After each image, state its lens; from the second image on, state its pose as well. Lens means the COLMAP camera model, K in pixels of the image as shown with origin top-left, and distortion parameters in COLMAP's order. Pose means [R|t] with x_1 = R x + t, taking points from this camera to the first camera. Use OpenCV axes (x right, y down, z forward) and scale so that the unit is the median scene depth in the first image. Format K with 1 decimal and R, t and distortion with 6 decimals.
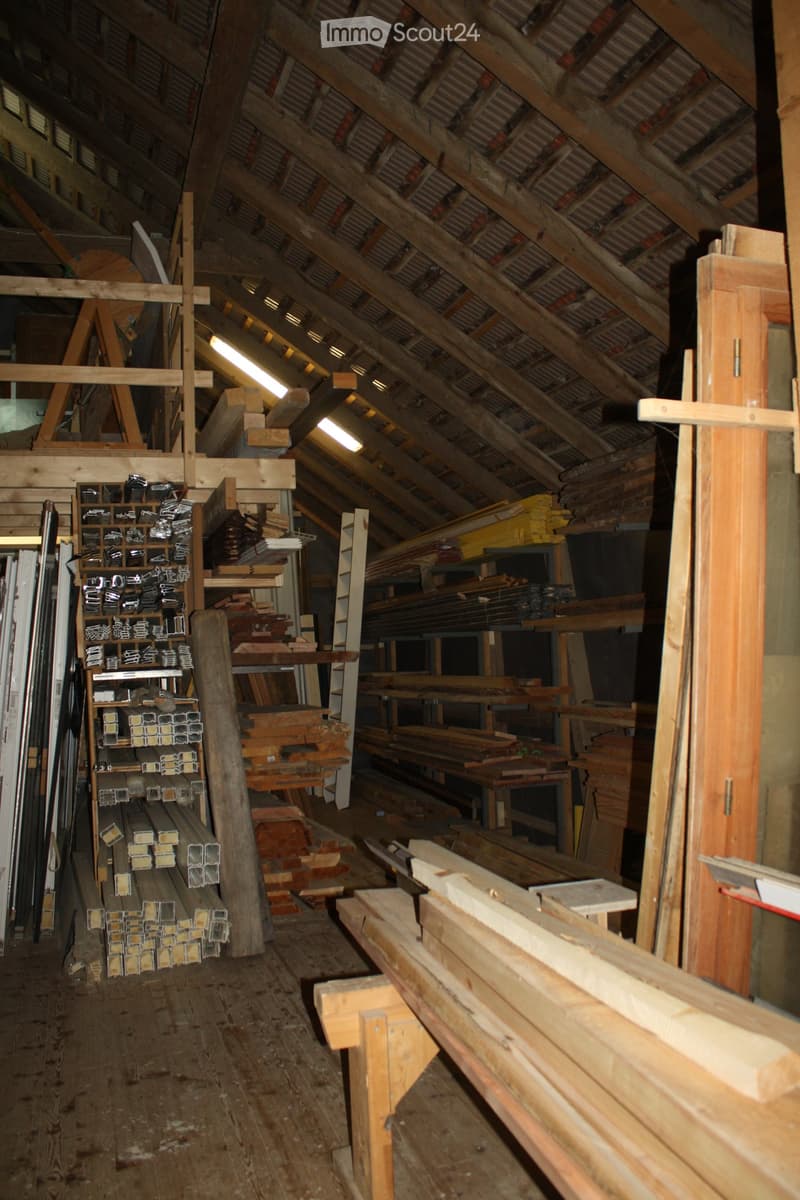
lens RADIAL K [[1018.5, 0, 401.5], [0, 1018.5, 602.5], [0, 0, 1]] dist [-0.139386, 0.083975]
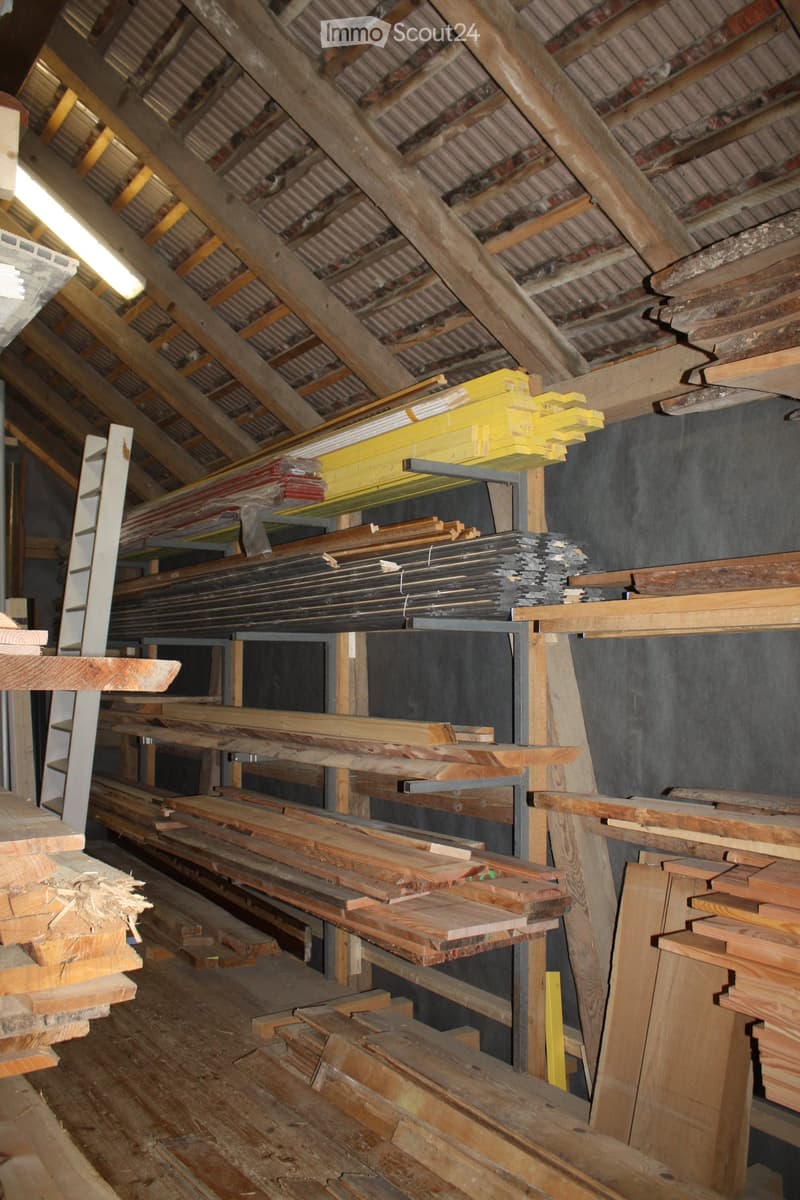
lens RADIAL K [[1018.5, 0, 401.7], [0, 1018.5, 606.6], [0, 0, 1]] dist [-0.139386, 0.083975]
pose [[0.960770, 0.054492, 0.271940, -0.041677], [-0.050822, 0.998497, -0.020525, 0.022936], [-0.272650, 0.005899, 0.962095, 0.441416]]
